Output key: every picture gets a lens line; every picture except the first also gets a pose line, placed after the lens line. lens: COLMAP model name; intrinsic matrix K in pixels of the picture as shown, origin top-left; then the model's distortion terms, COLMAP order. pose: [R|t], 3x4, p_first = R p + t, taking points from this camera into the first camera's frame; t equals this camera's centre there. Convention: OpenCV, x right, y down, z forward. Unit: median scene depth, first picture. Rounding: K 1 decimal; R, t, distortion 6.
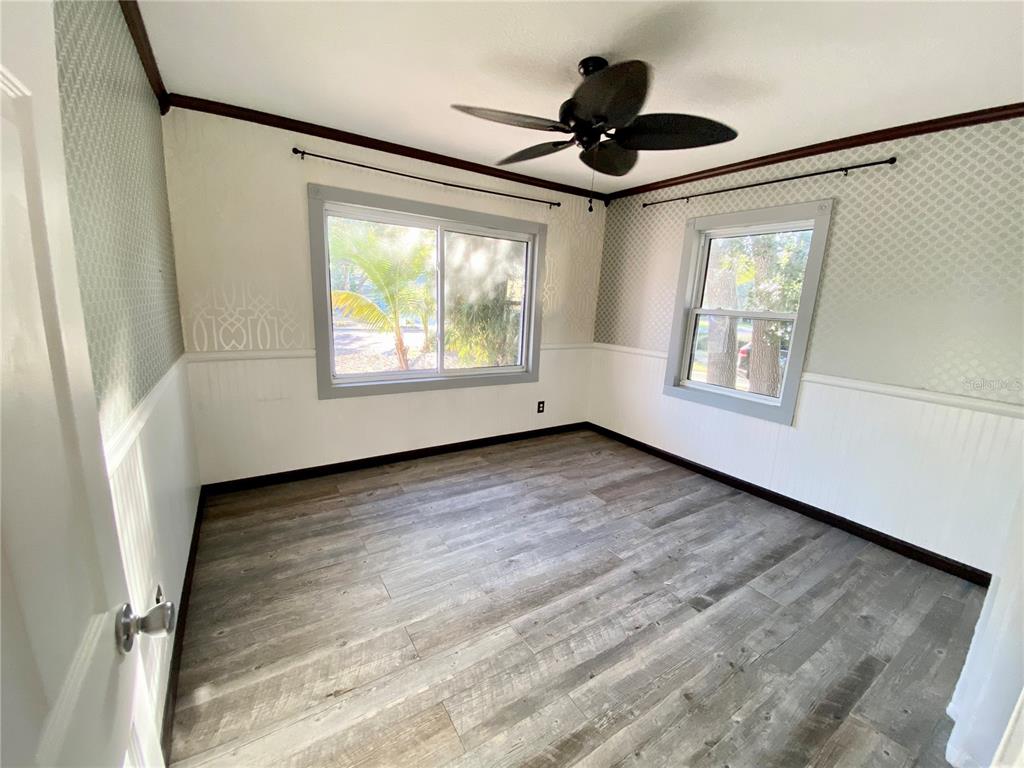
lens RADIAL K [[419.5, 0, 512.7], [0, 419.5, 384.2], [0, 0, 1]] dist [0.004355, -0.004372]
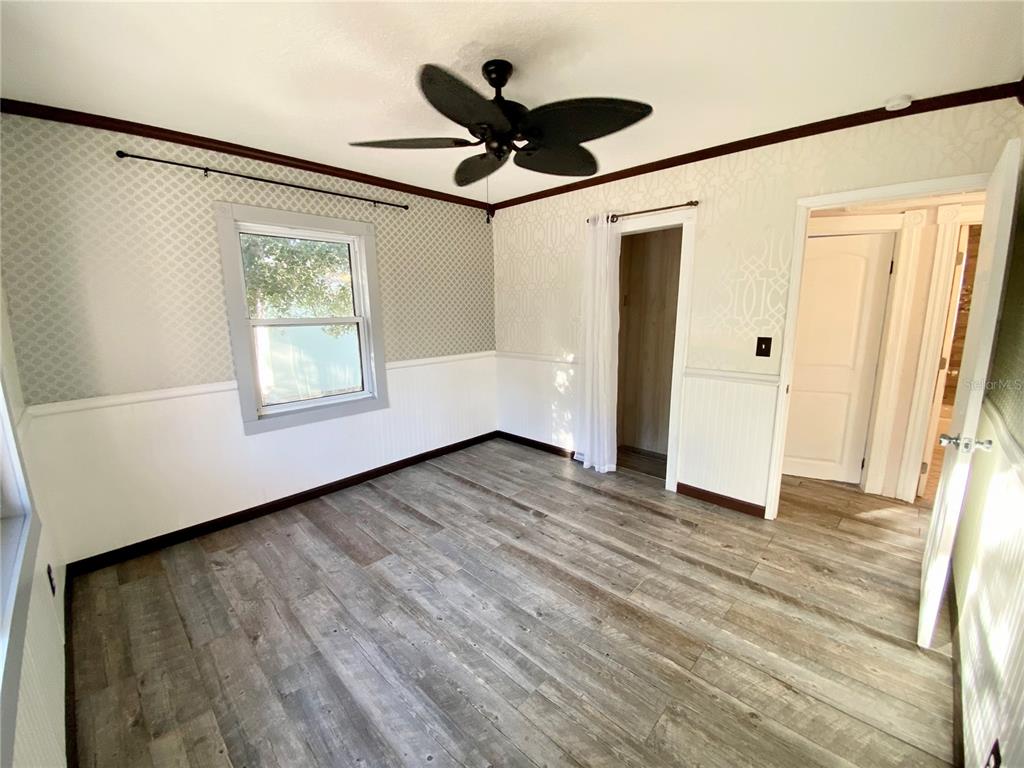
lens RADIAL K [[419.5, 0, 510.2], [0, 419.5, 380.9], [0, 0, 1]] dist [0.004355, -0.004372]
pose [[-0.227445, -0.222054, 0.948135, -0.621053], [0.196720, 0.943102, 0.268066, -0.252206], [-0.953714, 0.247488, -0.170821, 0.938277]]
